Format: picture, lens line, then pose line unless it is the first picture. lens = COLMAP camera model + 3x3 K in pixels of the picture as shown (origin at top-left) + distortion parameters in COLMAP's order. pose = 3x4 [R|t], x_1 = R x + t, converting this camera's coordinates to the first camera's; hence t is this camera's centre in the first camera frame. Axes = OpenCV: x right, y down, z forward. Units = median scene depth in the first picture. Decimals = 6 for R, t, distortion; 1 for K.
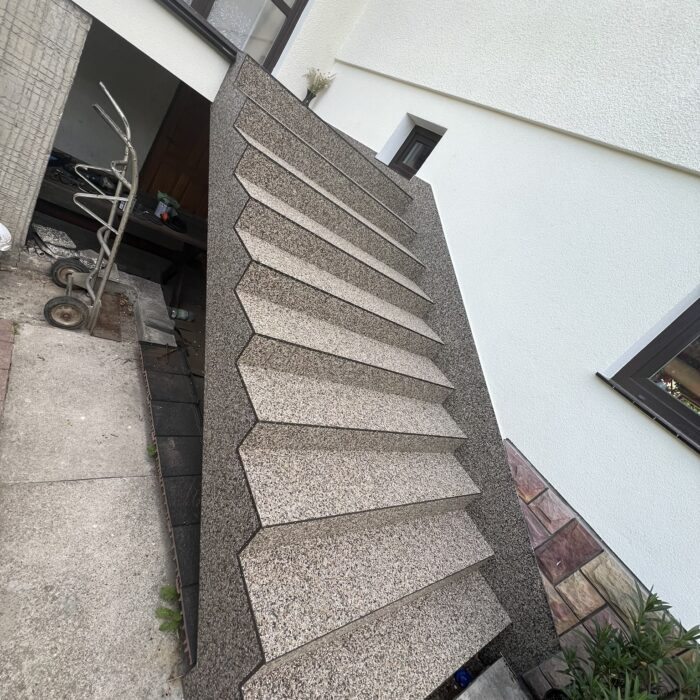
lens RADIAL K [[373.8, 0, 350.2], [0, 373.8, 351.8], [0, 0, 1]] dist [0.002497, 0.000847]
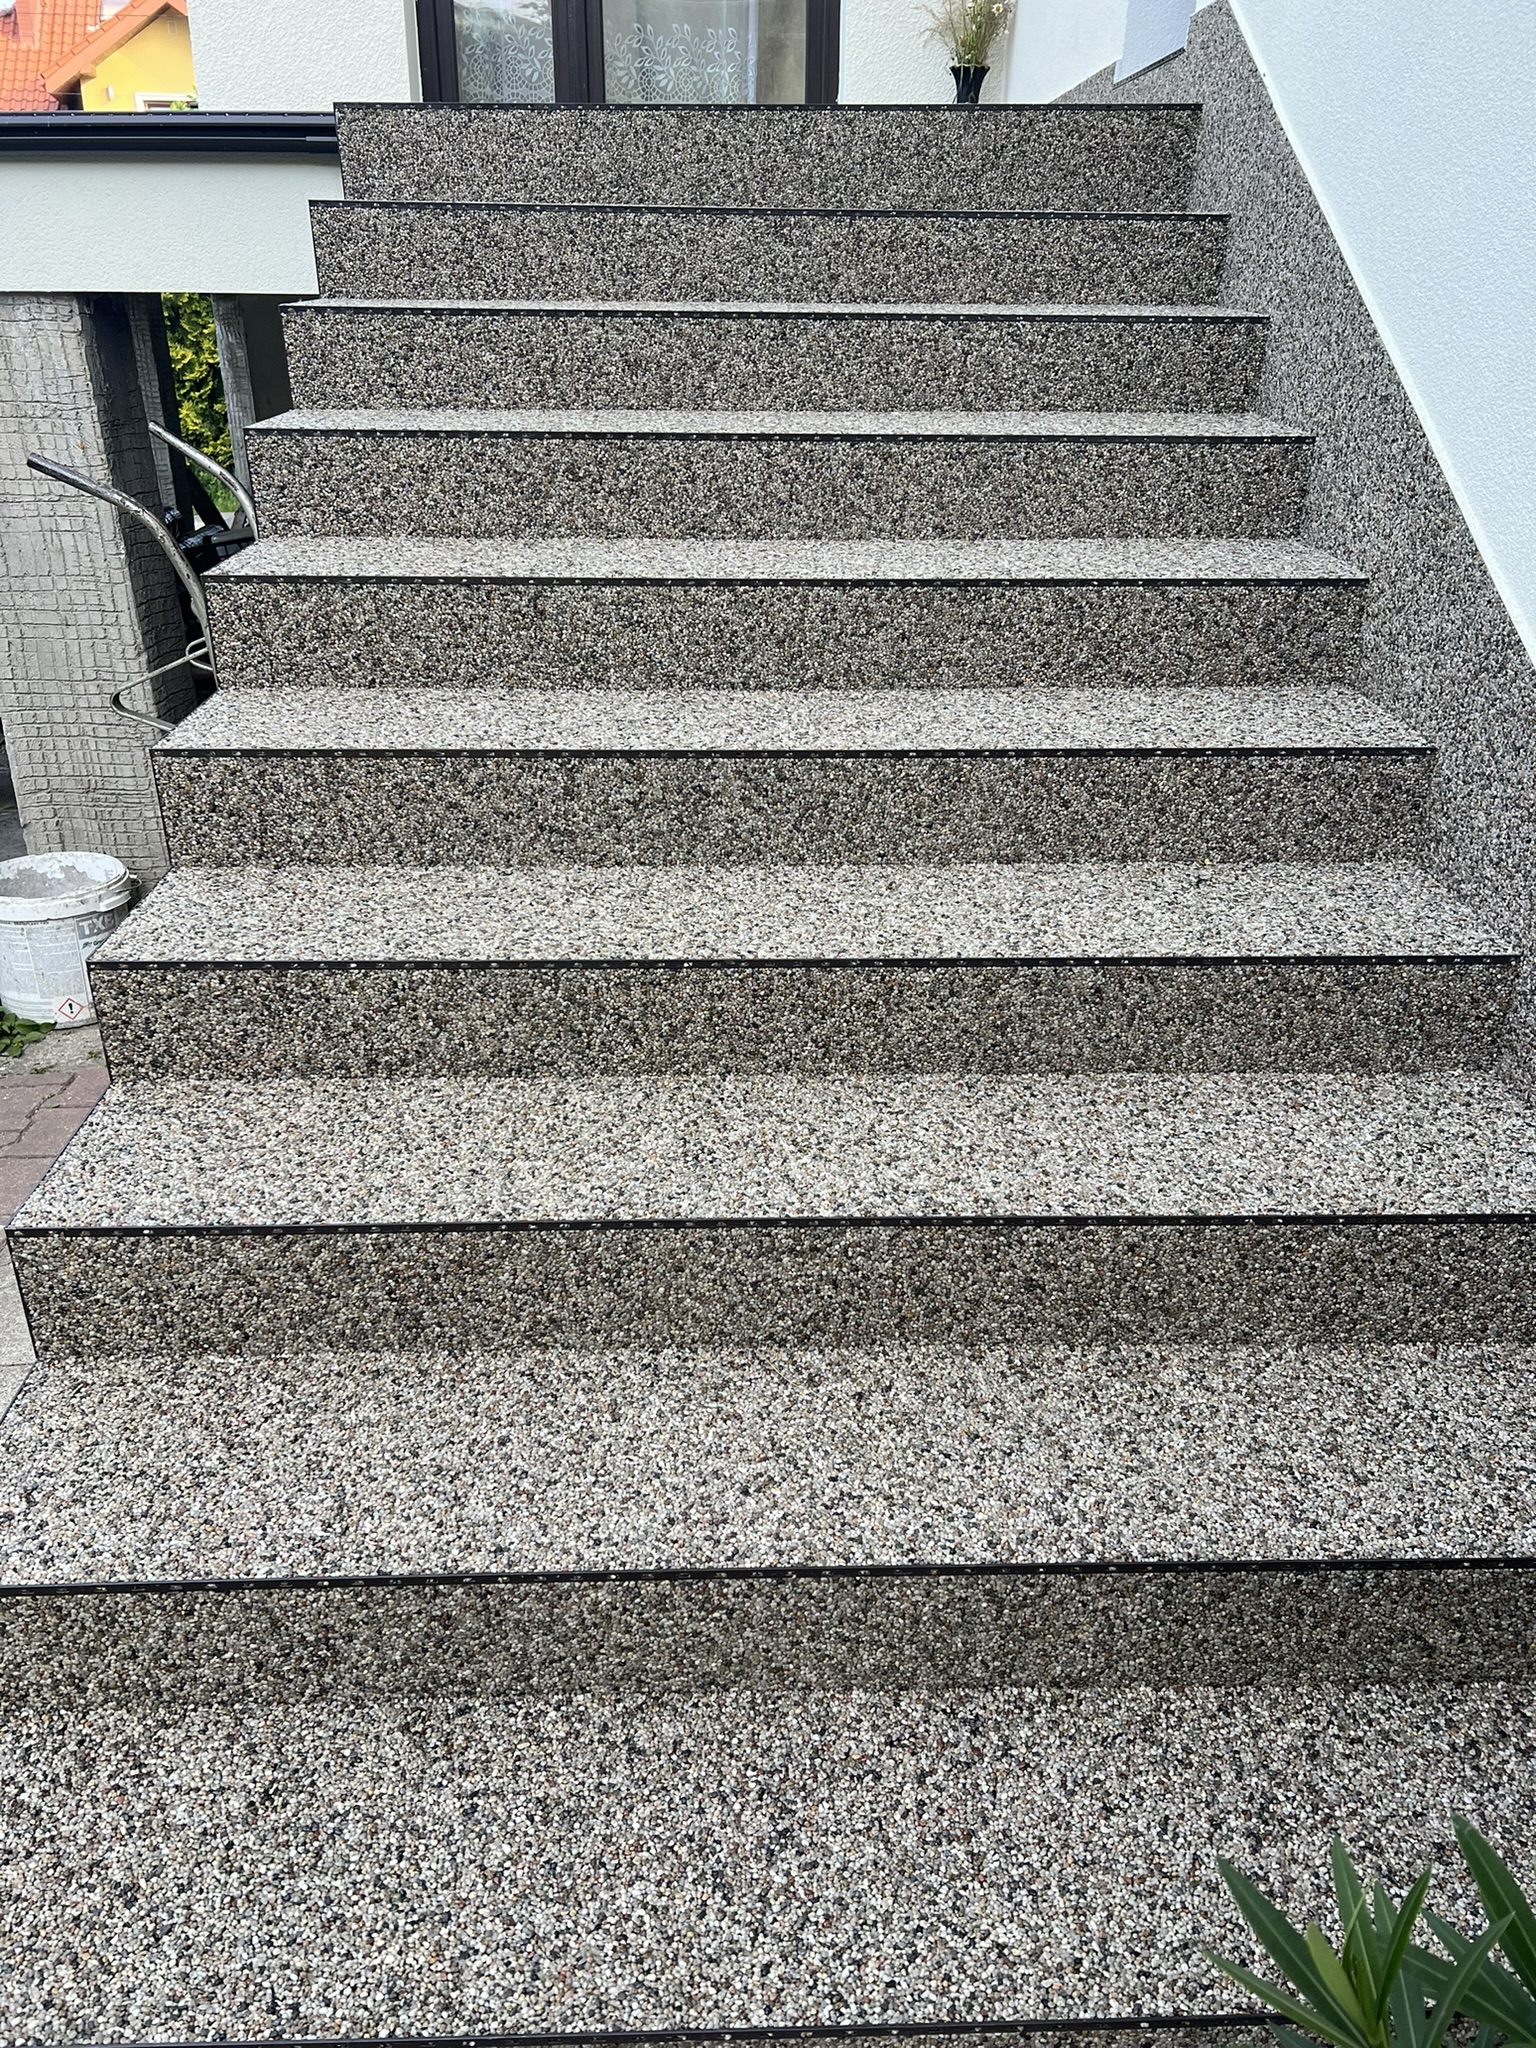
lens RADIAL K [[1537.1, 0, 767.7], [0, 1537.1, 1016.4], [0, 0, 1]] dist [0.054994, -0.060700]
pose [[0.688311, -0.333636, -0.644139, 0.656811], [0.216073, 0.941947, -0.256998, 0.455898], [0.692489, 0.037713, 0.720442, 0.290790]]
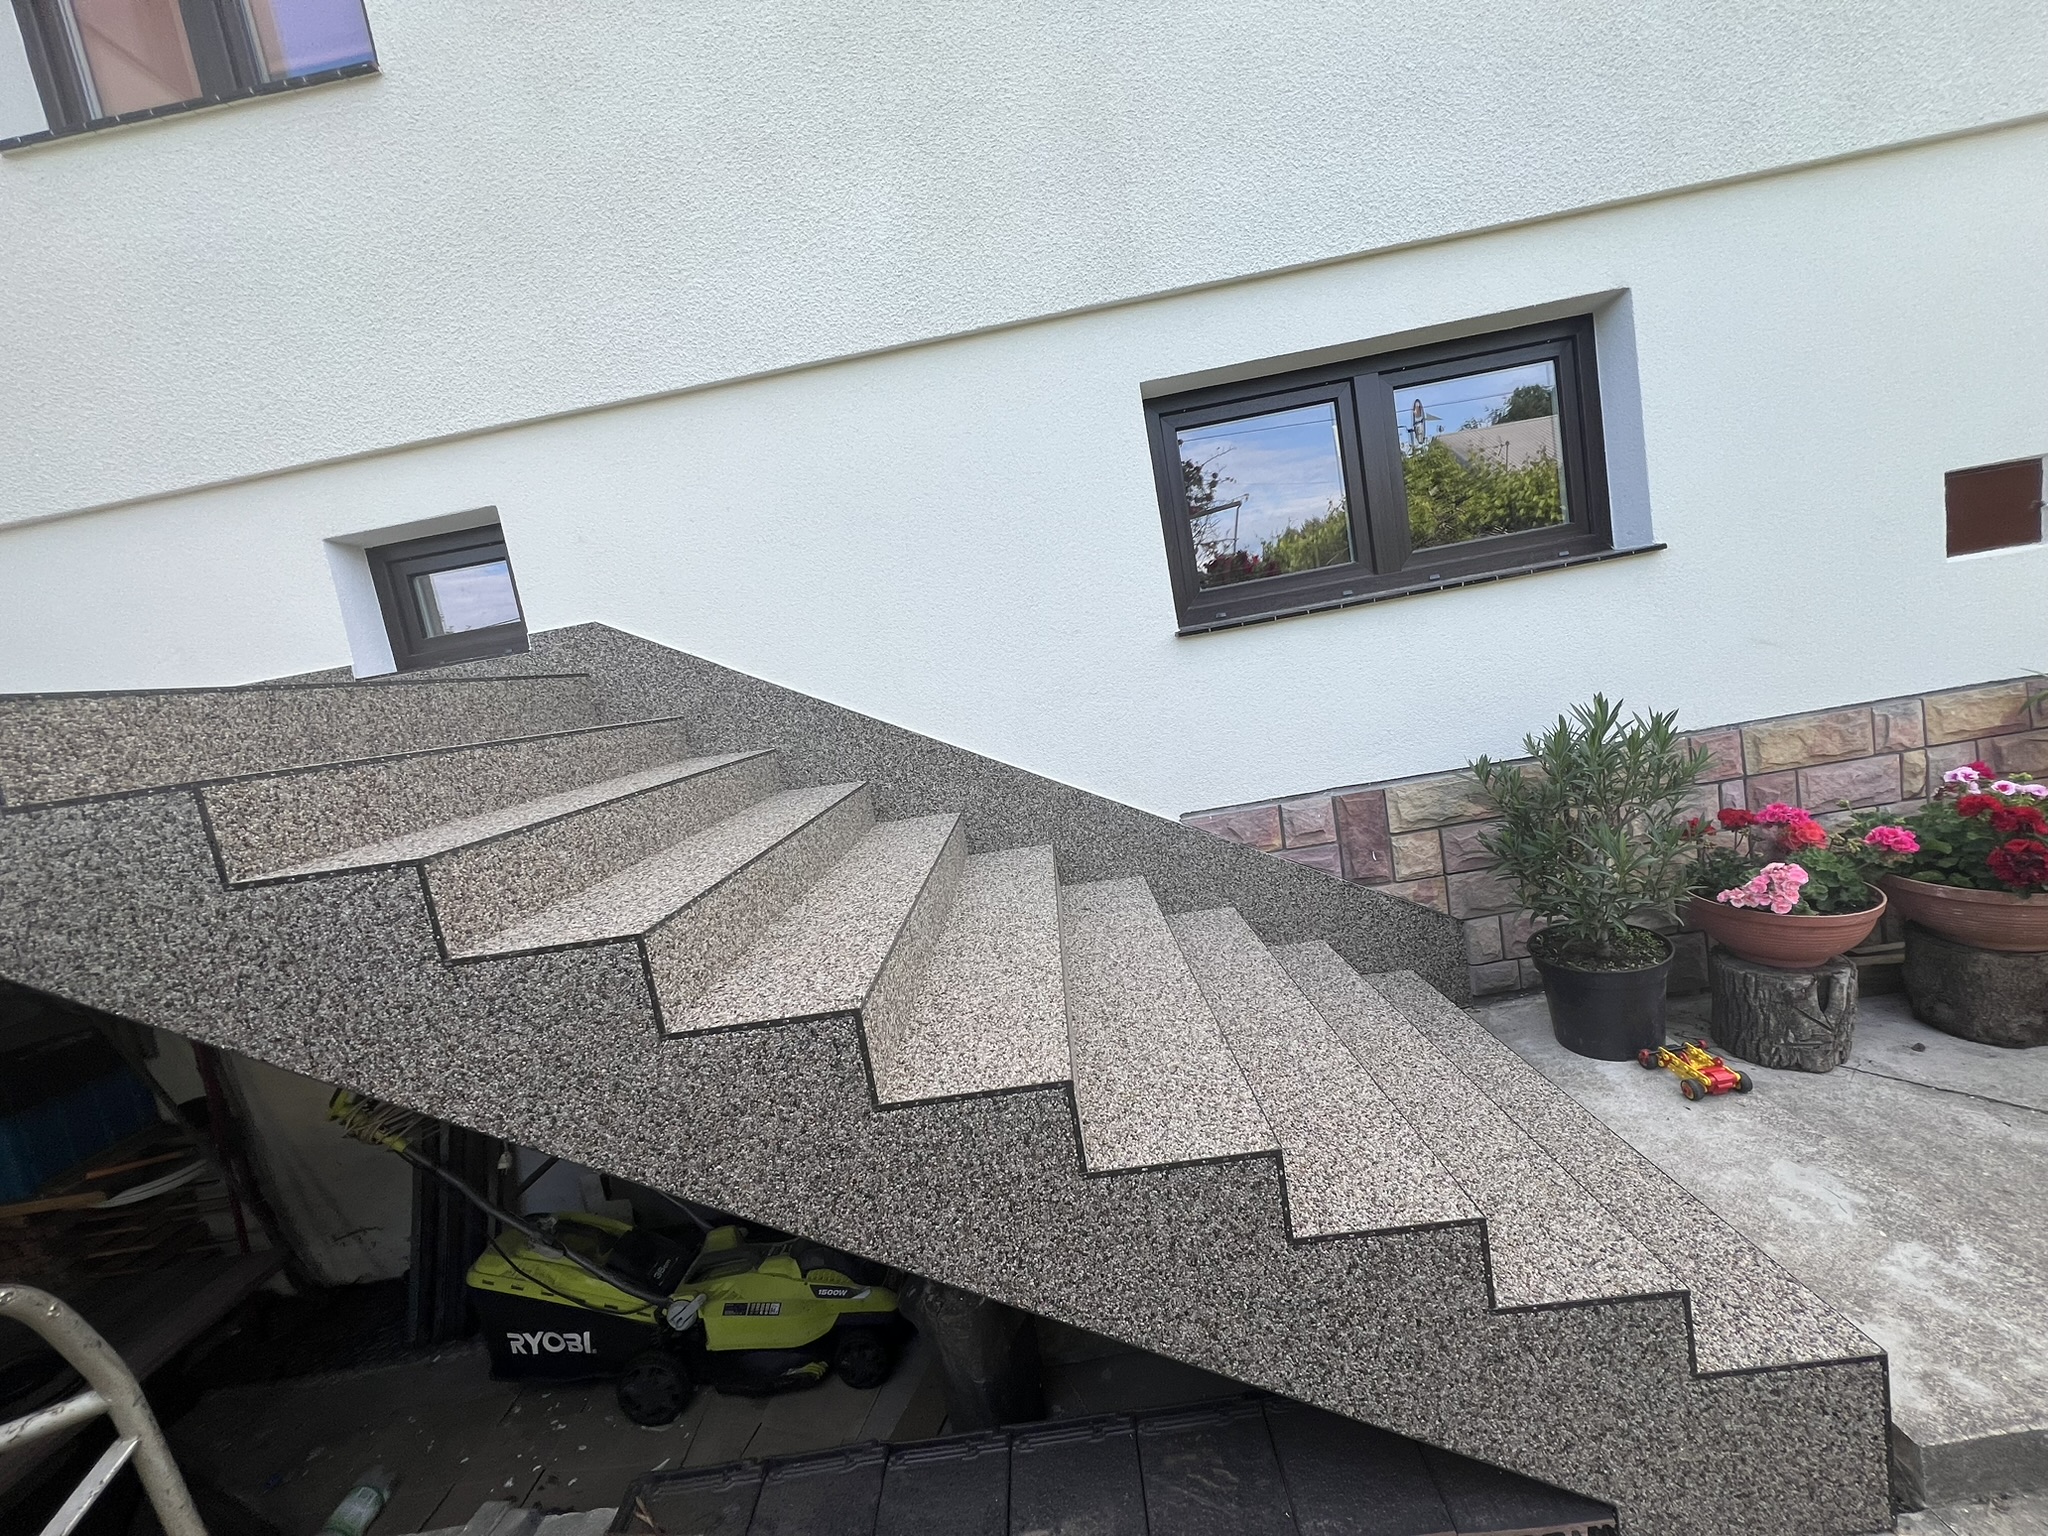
lens RADIAL K [[819.5, 0, 1027.5], [0, 819.5, 771.9], [0, 0, 1]] dist [0.000982, 0.000230]
pose [[0.365576, -0.729565, 0.578005, -0.386118], [0.755086, 0.595558, 0.274144, -0.374014], [-0.544242, 0.336223, 0.768606, 0.179779]]
